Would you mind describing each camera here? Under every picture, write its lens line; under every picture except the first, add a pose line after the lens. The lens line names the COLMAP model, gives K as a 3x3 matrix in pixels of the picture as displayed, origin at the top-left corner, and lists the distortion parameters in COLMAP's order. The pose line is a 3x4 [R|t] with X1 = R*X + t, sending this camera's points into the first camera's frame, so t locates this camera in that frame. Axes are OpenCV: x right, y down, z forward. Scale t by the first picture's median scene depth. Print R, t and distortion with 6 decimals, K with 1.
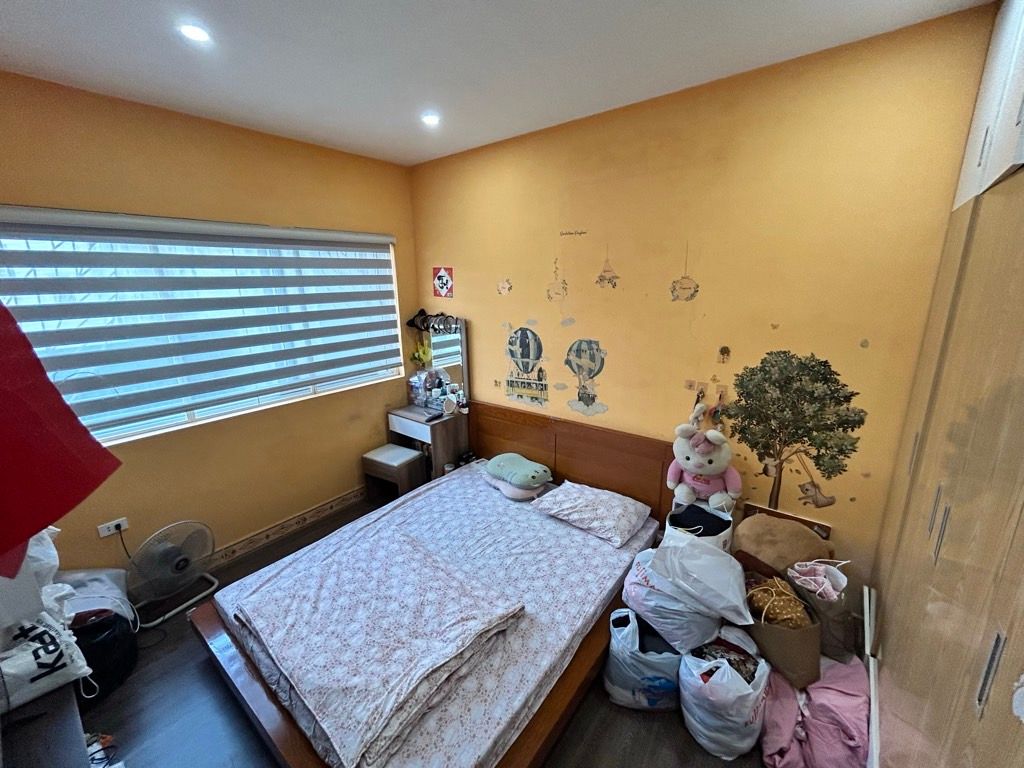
lens RADIAL K [[416.3, 0, 508.9], [0, 416.3, 382.5], [0, 0, 1]] dist [0.003454, 0.000759]
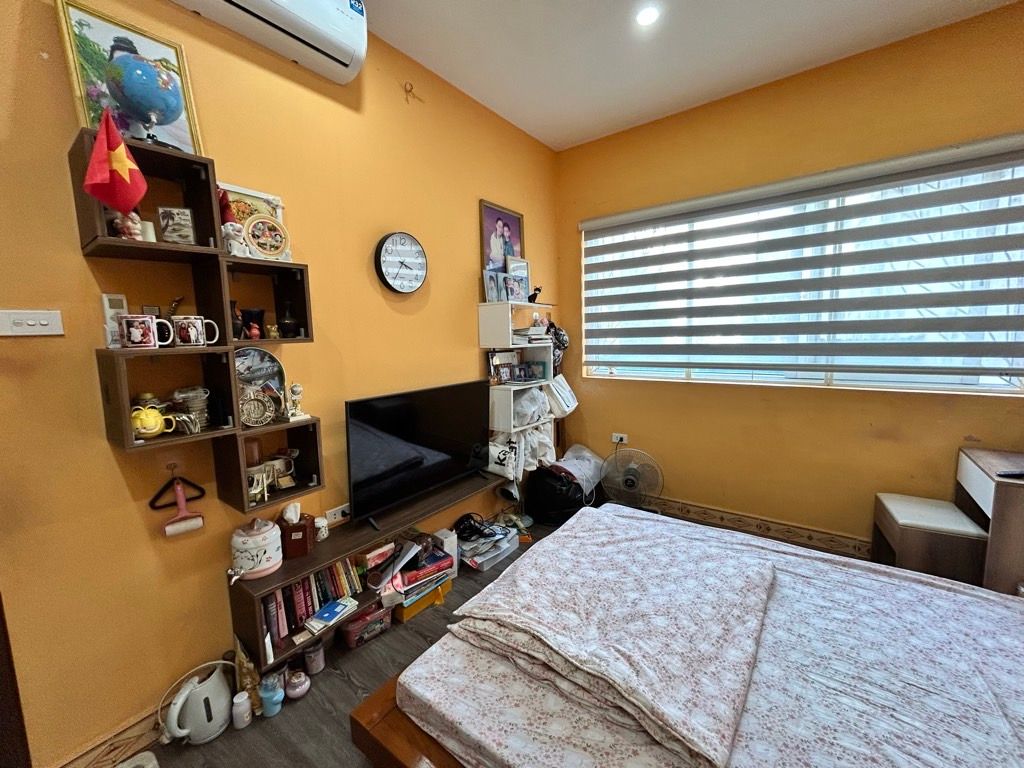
lens RADIAL K [[416.3, 0, 508.9], [0, 416.3, 382.0], [0, 0, 1]] dist [0.003454, 0.000759]
pose [[0.033576, 0.136406, -0.990084, 0.456199], [-0.220822, 0.967172, 0.125761, 0.092016], [0.974736, 0.214410, 0.062595, 0.635341]]
